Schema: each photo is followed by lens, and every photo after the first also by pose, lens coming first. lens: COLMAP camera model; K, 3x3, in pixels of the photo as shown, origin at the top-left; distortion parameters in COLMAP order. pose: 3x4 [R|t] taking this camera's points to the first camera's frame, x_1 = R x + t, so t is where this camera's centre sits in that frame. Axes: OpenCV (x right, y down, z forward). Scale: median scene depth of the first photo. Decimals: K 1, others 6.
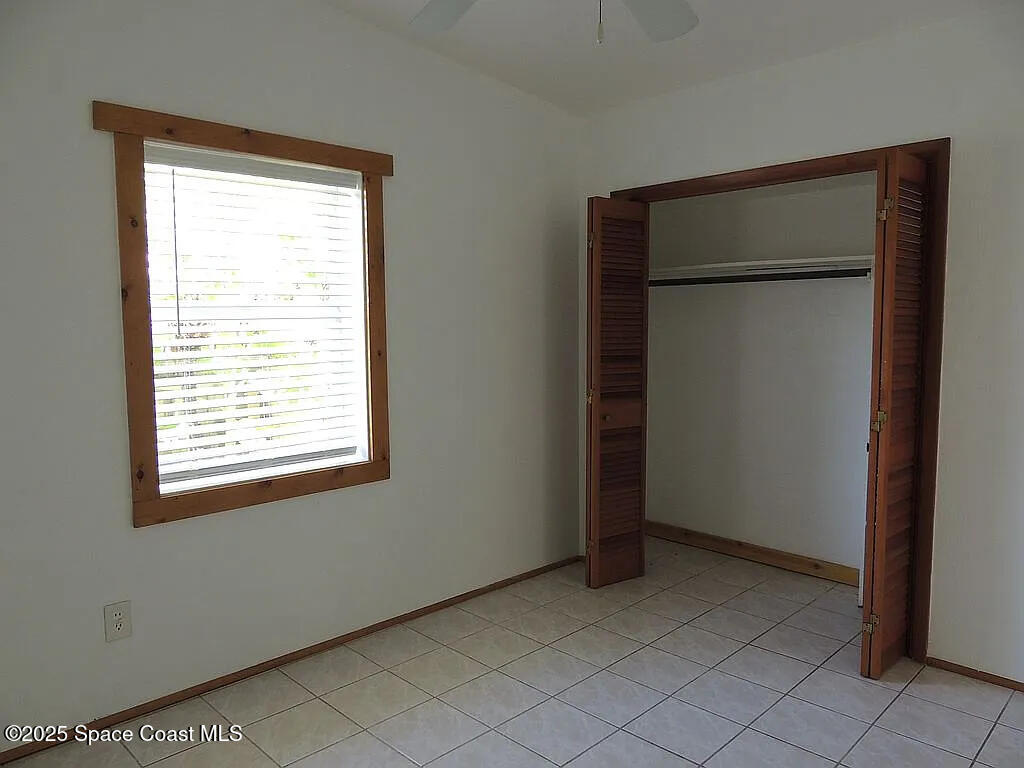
lens RADIAL K [[728.1, 0, 512.0], [0, 728.1, 384.0], [0, 0, 1]] dist [-0.026398, 0.002566]
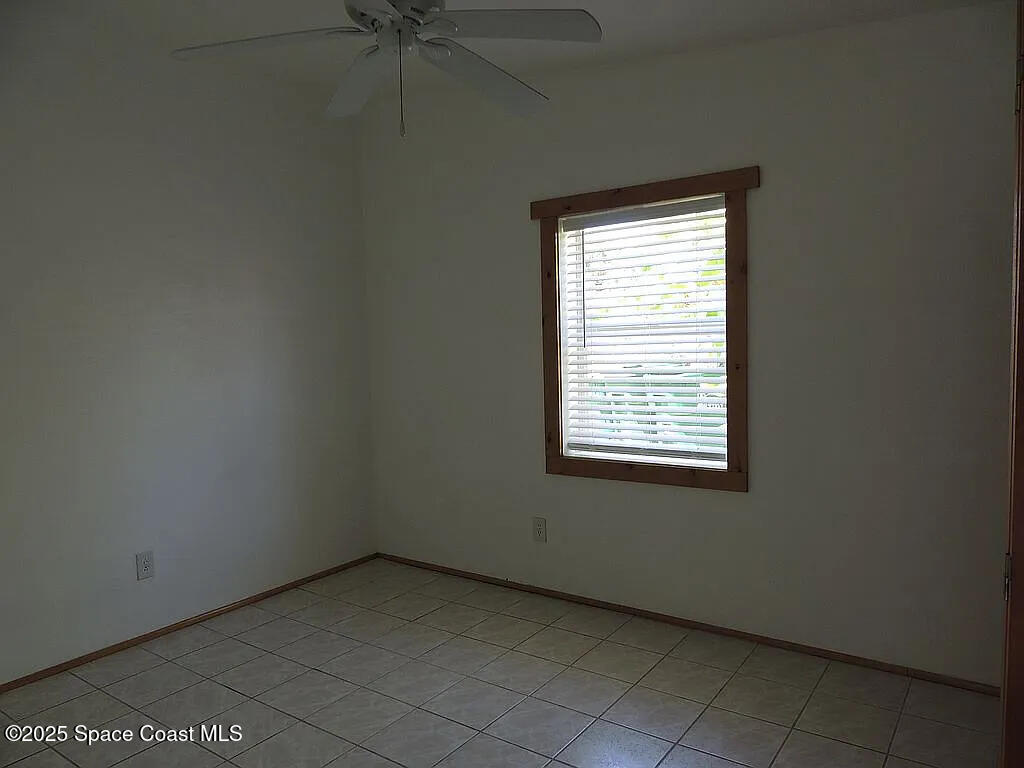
lens RADIAL K [[728.1, 0, 512.0], [0, 728.1, 384.0], [0, 0, 1]] dist [-0.026398, 0.002566]
pose [[0.157286, 0.071275, -0.984978, 0.926418], [-0.052112, 0.996602, 0.063794, -0.080361], [0.986177, 0.041295, 0.160465, 0.636030]]
